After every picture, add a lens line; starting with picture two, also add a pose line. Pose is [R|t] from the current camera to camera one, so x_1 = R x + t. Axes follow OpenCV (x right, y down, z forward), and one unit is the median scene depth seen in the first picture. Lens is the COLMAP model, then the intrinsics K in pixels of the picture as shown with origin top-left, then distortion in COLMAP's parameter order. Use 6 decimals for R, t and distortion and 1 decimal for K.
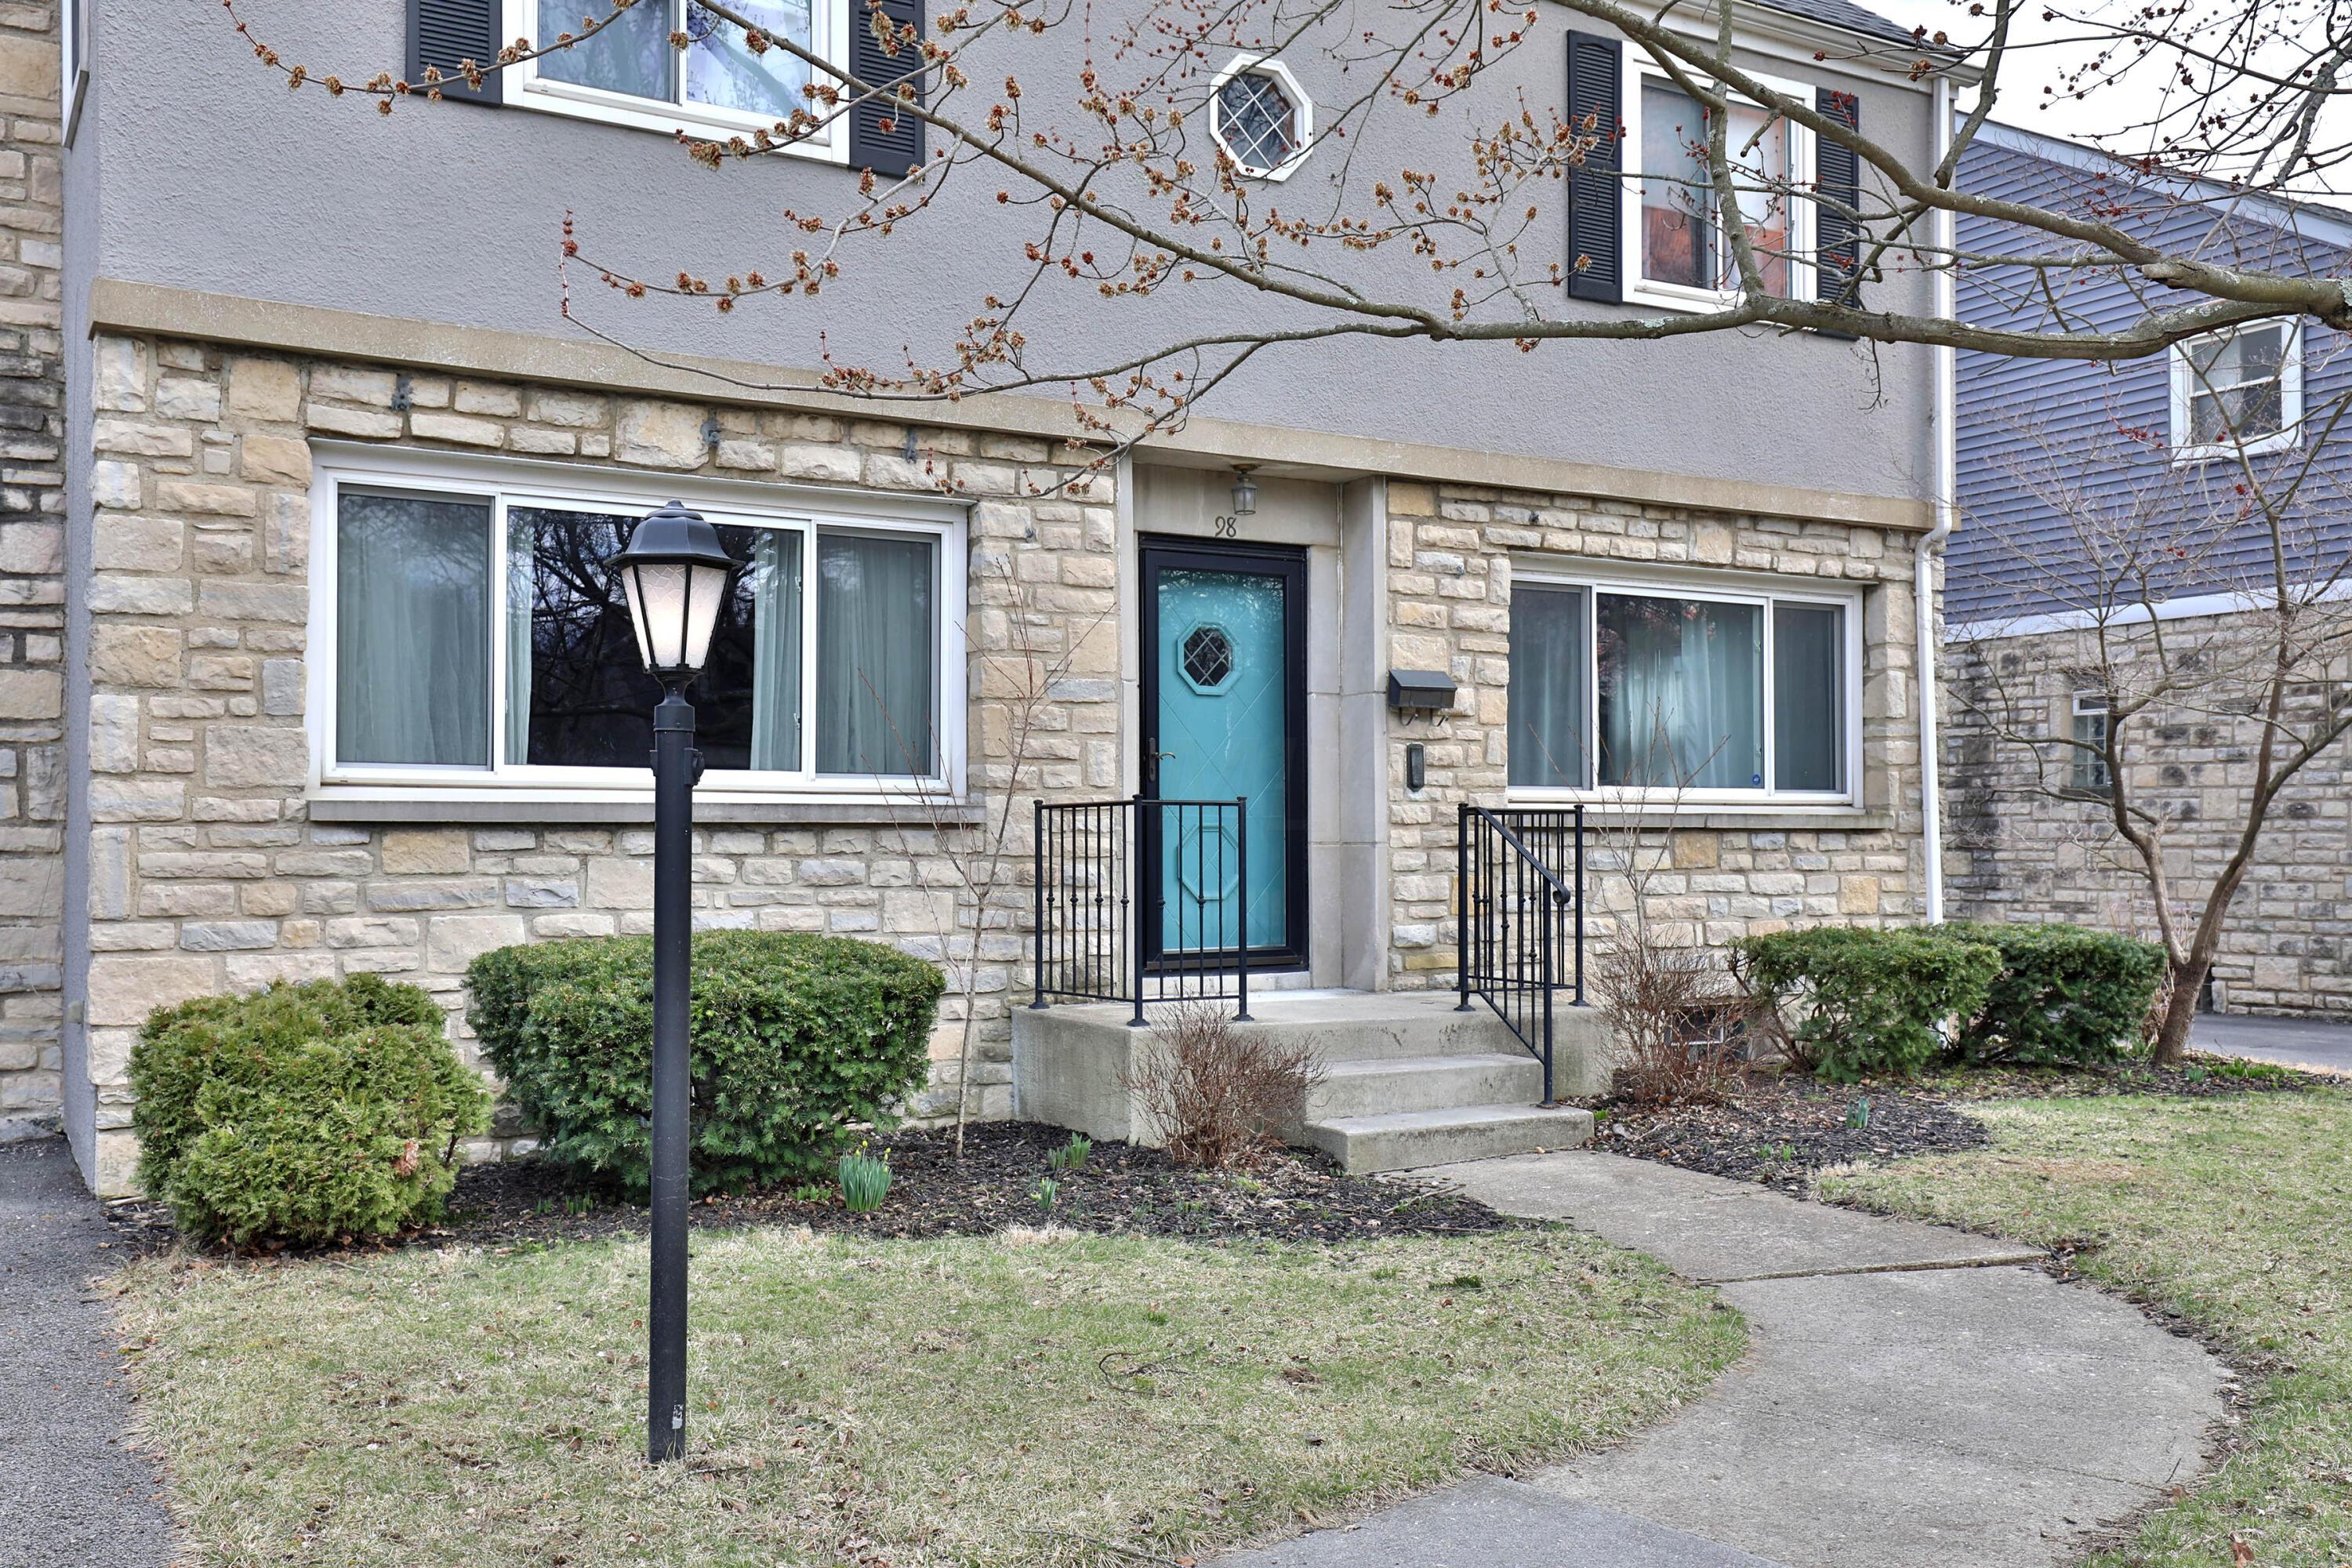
lens RADIAL K [[2142.6, 0, 1151.5], [0, 2142.6, 777.8], [0, 0, 1]] dist [0.008366, 0.017259]
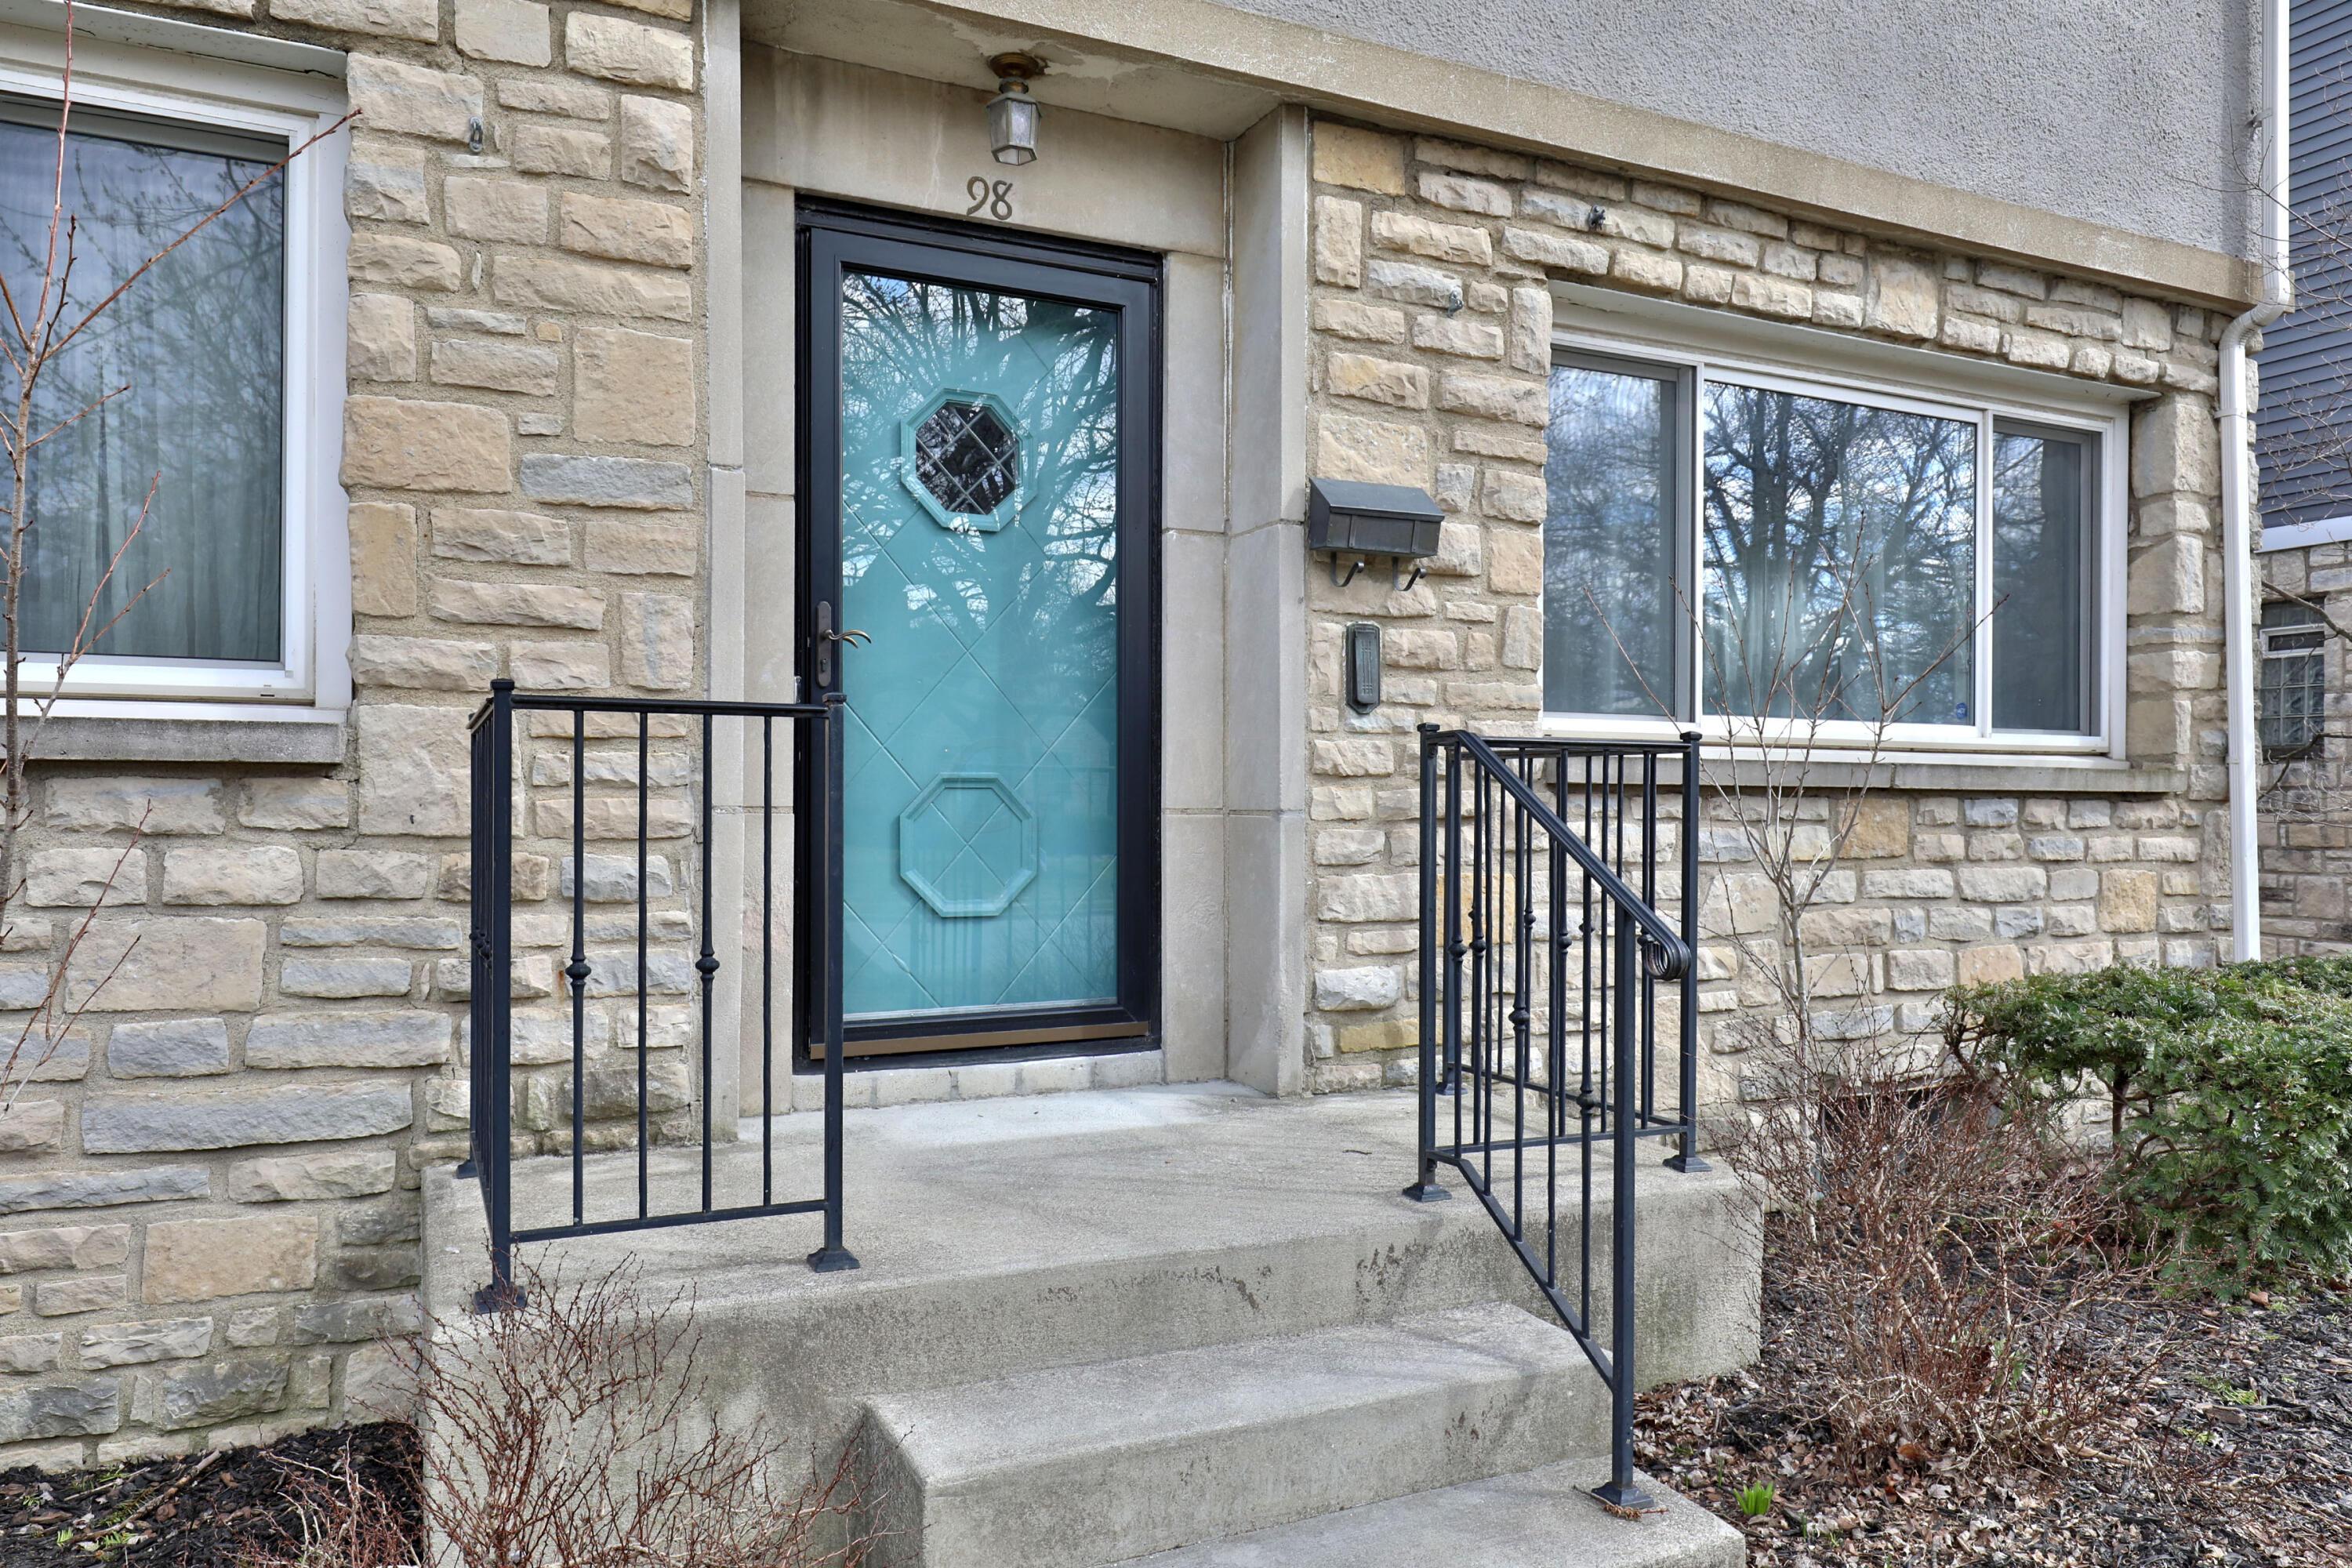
lens RADIAL K [[1594.0, 0, 1166.7], [0, 1594.0, 790.6], [0, 0, 1]] dist [-0.007321, -0.002588]
pose [[0.996691, 0.006169, -0.081045, 0.107882], [-0.004406, 0.999750, 0.021916, 0.016828], [0.081160, -0.021486, 0.996469, 0.610442]]
